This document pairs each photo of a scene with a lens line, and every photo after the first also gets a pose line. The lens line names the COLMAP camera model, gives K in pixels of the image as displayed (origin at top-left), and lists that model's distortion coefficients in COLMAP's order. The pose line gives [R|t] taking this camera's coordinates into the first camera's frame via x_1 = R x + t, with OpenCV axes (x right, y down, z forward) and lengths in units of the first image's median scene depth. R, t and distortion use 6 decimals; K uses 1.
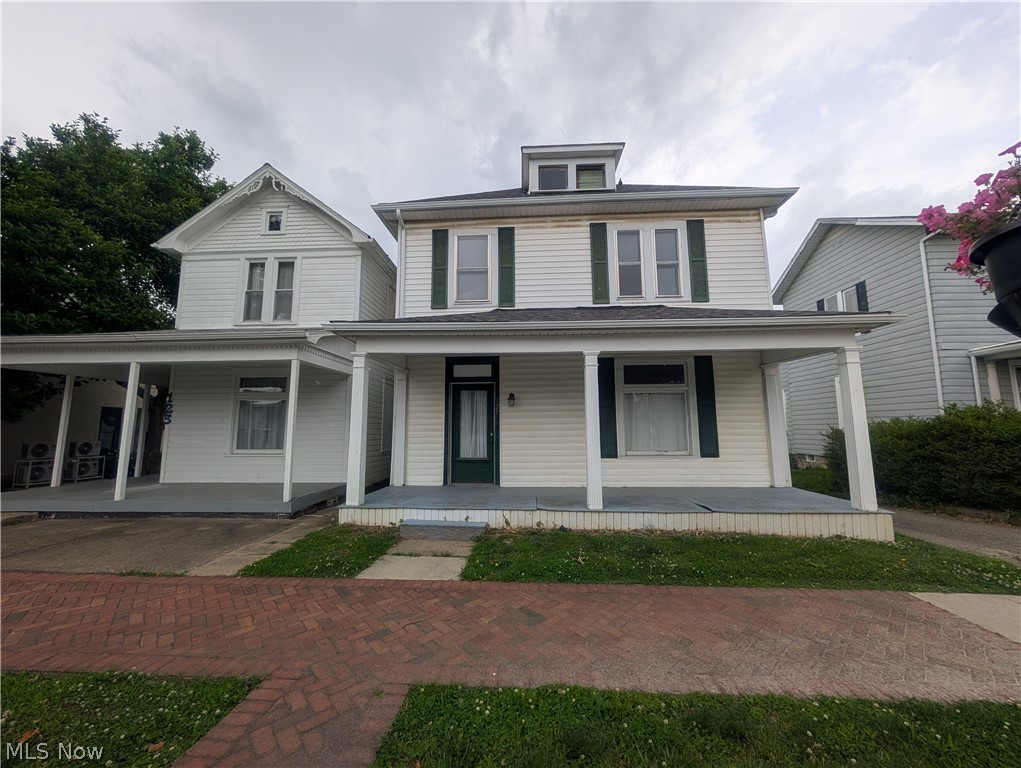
lens RADIAL K [[384.7, 0, 510.5], [0, 384.7, 383.3], [0, 0, 1]] dist [-0.000155, -0.000243]
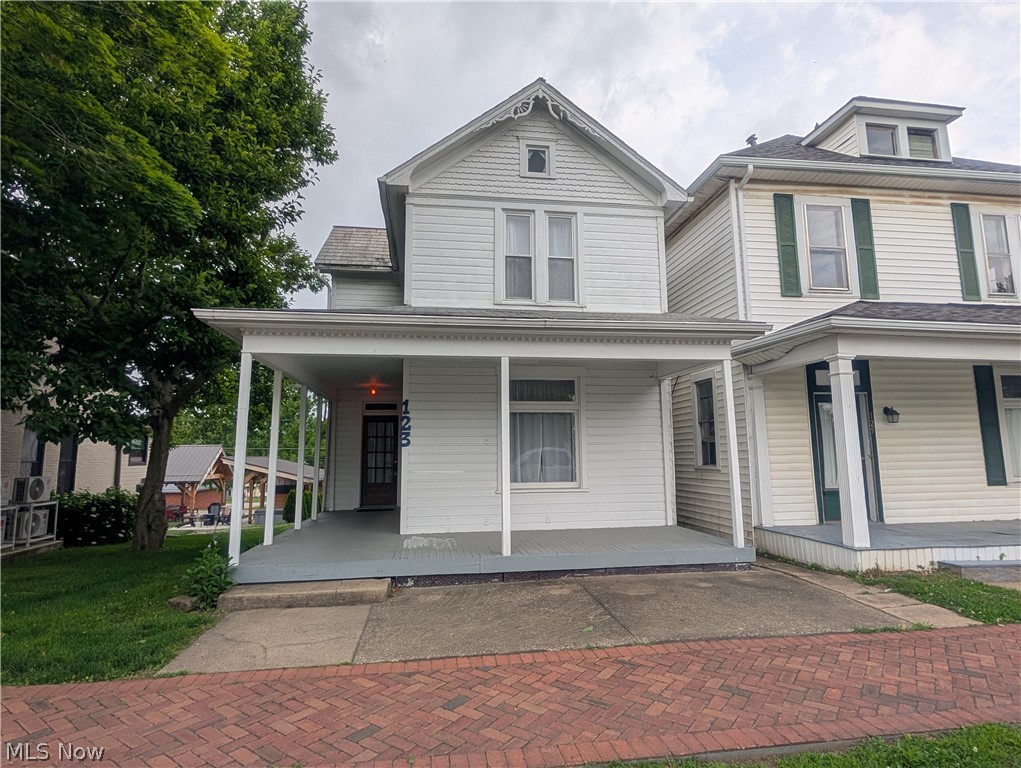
lens RADIAL K [[563.5, 0, 510.8], [0, 563.5, 382.9], [0, 0, 1]] dist [0.001445, -0.001152]
pose [[0.980767, 0.020466, 0.194105, -0.942819], [-0.018206, 0.999744, -0.013419, 0.005307], [-0.194330, 0.009627, 0.980889, -0.002516]]
